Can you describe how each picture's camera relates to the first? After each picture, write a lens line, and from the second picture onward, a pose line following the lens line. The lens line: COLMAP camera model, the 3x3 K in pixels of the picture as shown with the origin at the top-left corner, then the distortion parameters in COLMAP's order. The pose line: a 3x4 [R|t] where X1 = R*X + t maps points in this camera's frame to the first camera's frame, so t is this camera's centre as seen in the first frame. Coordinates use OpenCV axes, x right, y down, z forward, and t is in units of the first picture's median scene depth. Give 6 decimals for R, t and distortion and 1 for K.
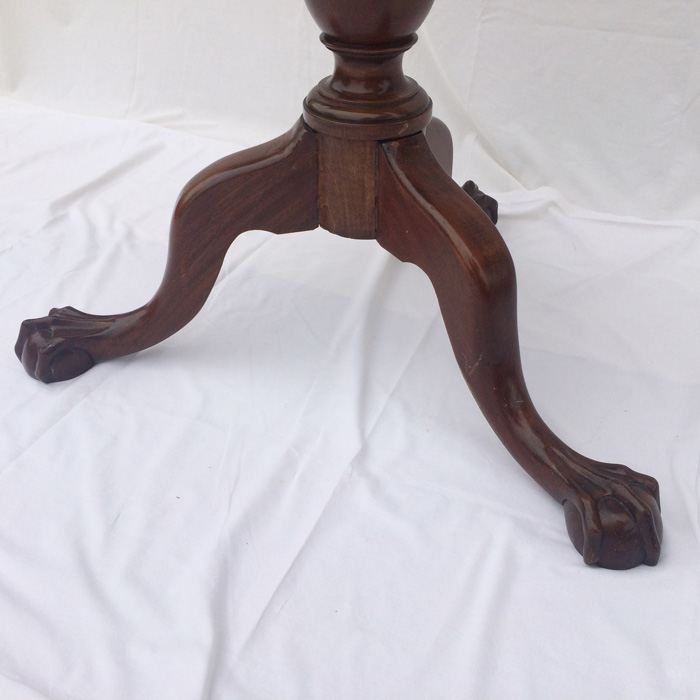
lens RADIAL K [[811.6, 0, 349.0], [0, 811.6, 353.0], [0, 0, 1]] dist [0.072991, -0.090001]
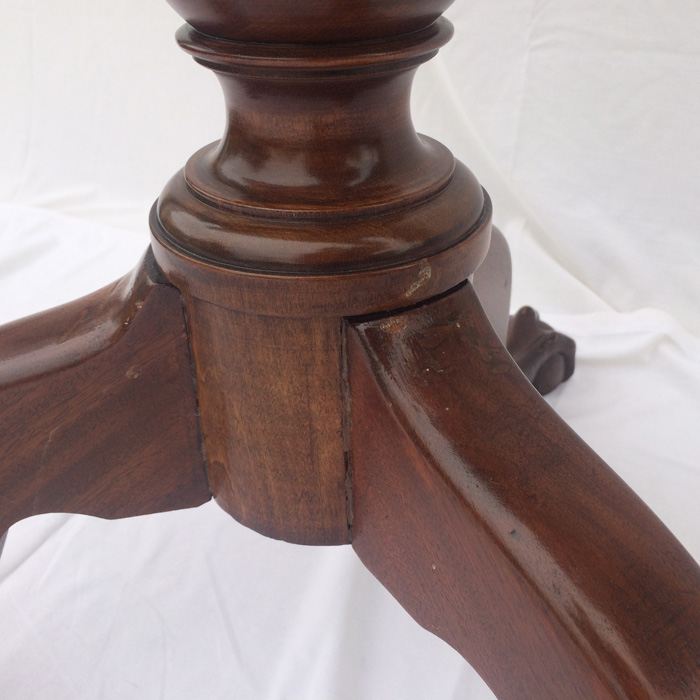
lens RADIAL K [[811.6, 0, 349.0], [0, 811.6, 353.0], [0, 0, 1]] dist [0.072991, -0.090001]
pose [[0.999813, -0.015831, -0.011065, 0.038943], [0.015062, 0.997677, -0.066437, -0.210948], [0.012091, 0.066258, 0.997729, 0.622272]]
